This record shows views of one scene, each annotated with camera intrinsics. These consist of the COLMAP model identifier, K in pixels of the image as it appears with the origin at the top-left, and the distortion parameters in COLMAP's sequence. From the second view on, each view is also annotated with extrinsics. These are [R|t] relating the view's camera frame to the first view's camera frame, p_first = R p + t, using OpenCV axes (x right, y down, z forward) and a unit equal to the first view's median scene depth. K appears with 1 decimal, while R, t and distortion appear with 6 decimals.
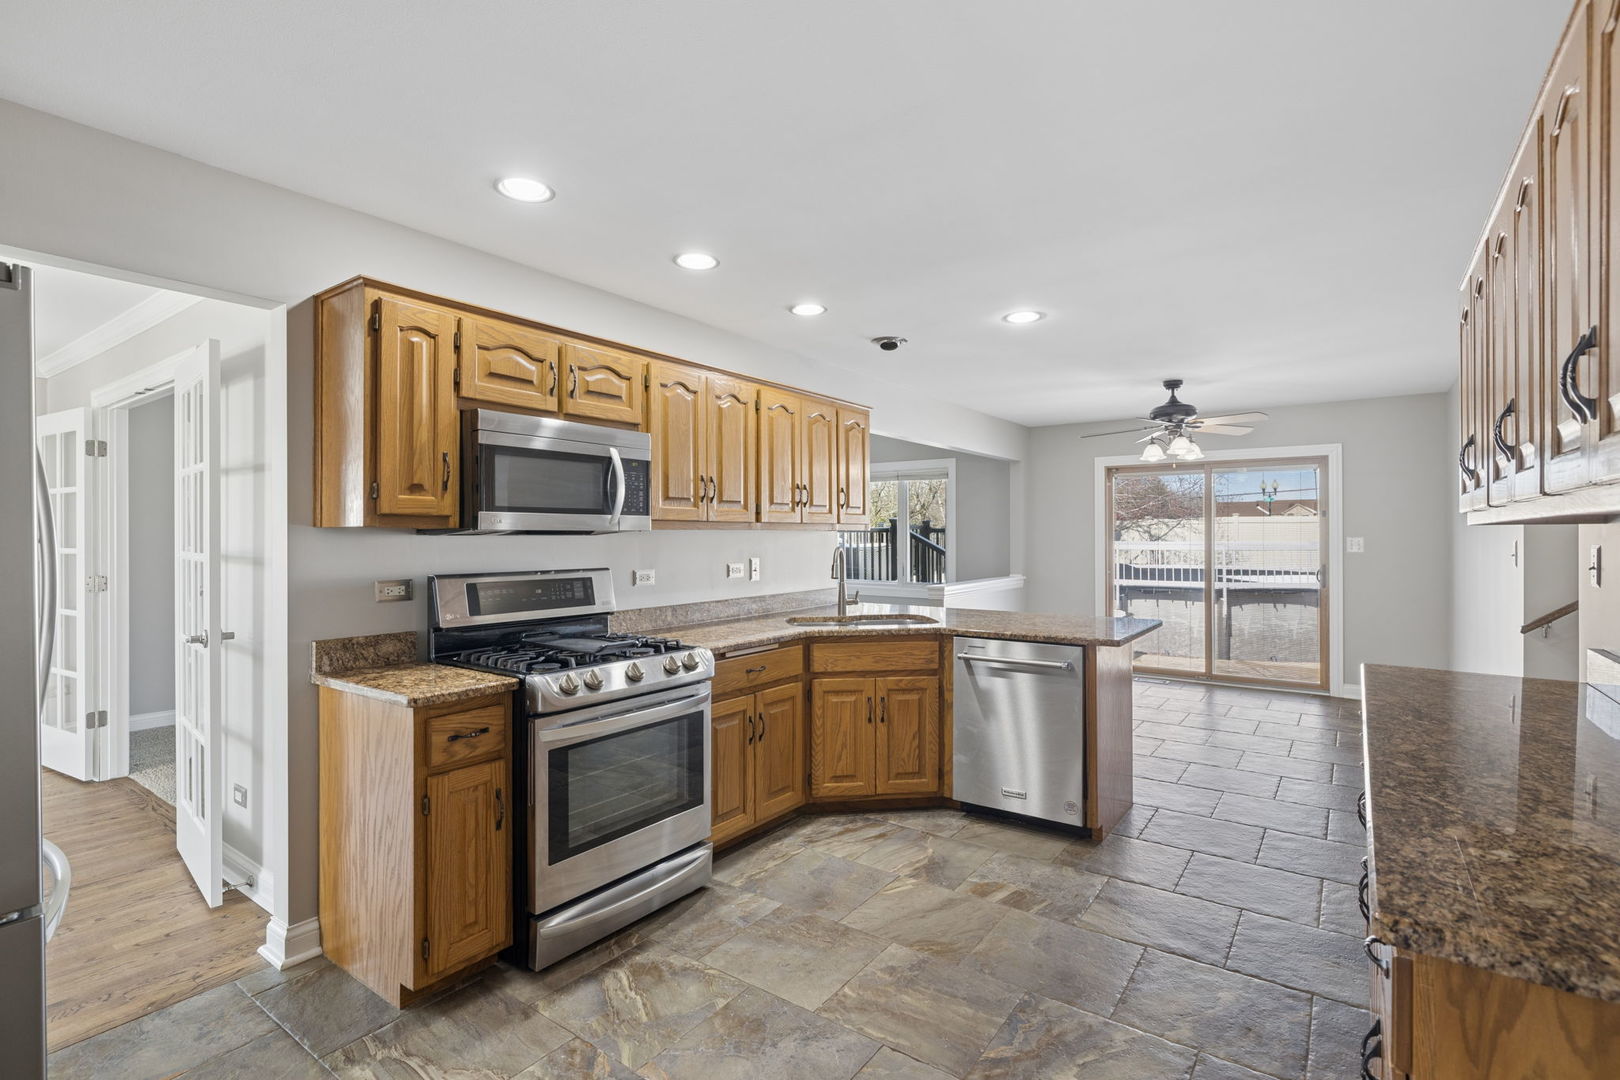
lens RADIAL K [[746.8, 0, 803.0], [0, 746.8, 539.9], [0, 0, 1]] dist [-0.000057, 0.000204]
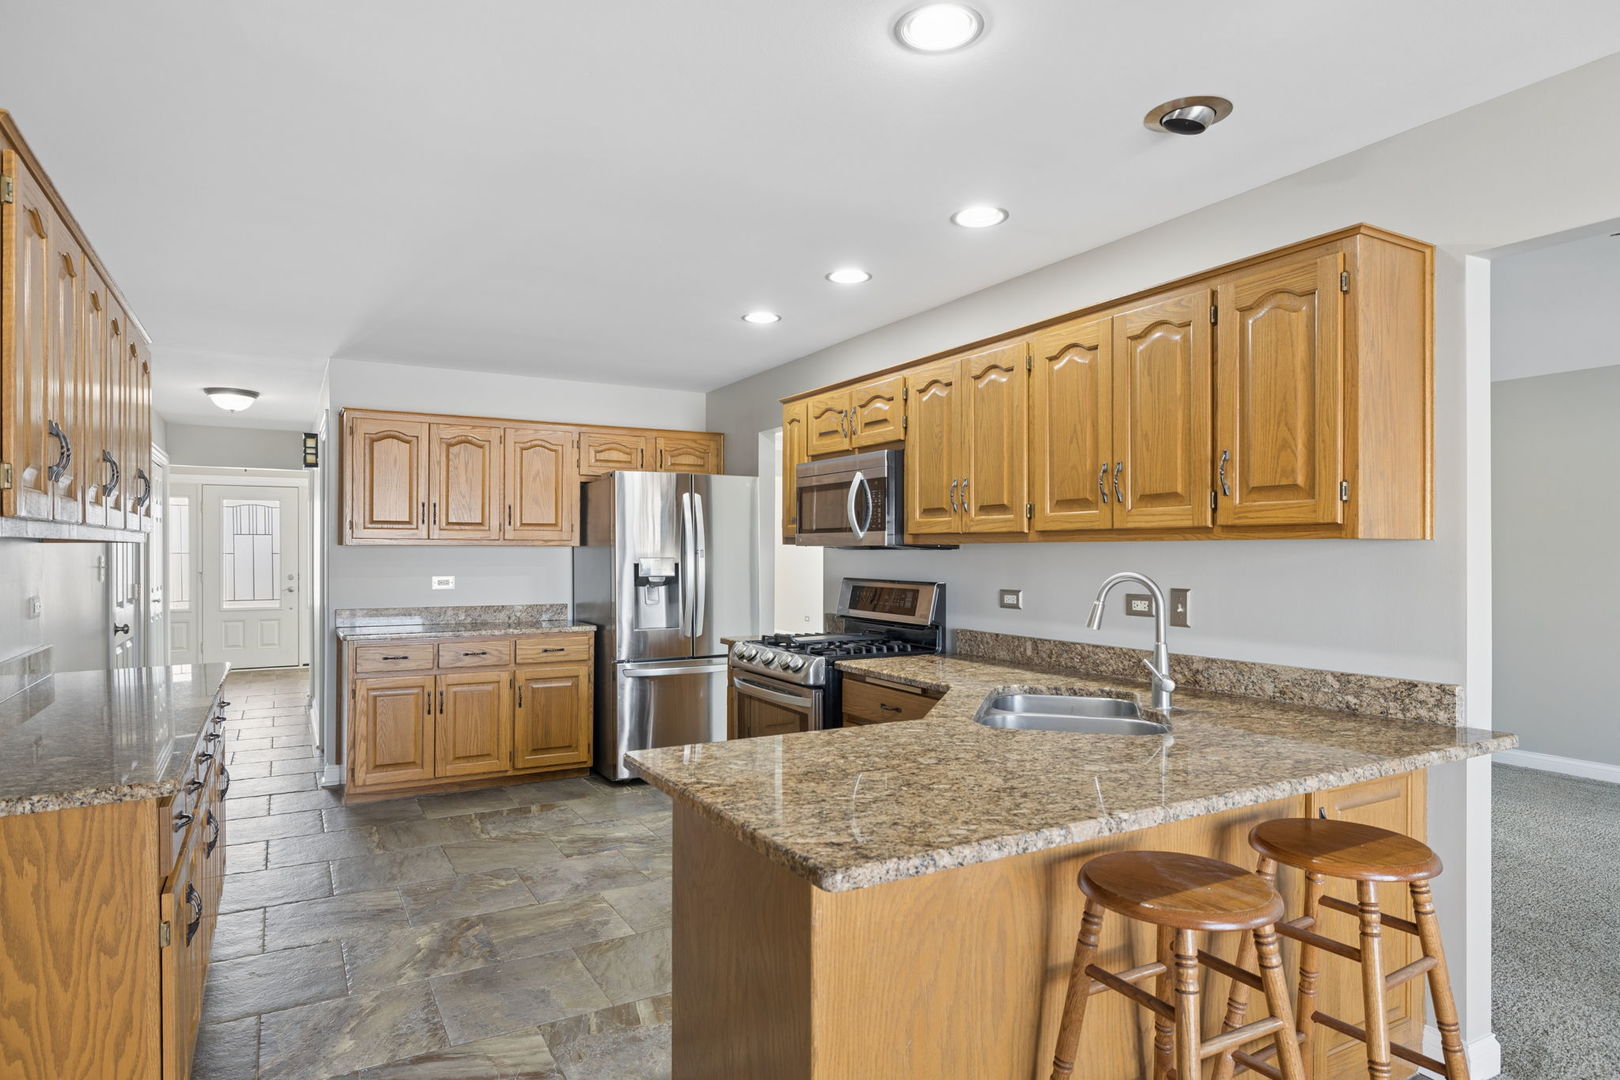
lens RADIAL K [[959.6, 0, 810.0], [0, 959.6, 540.0], [0, 0, 1]] dist [0.061212, 0.000499]
pose [[-0.421910, 0.006929, -0.906611, 1.080683], [0.003860, 0.999975, 0.005846, -0.029479], [0.906630, -0.001034, -0.421926, 1.537468]]
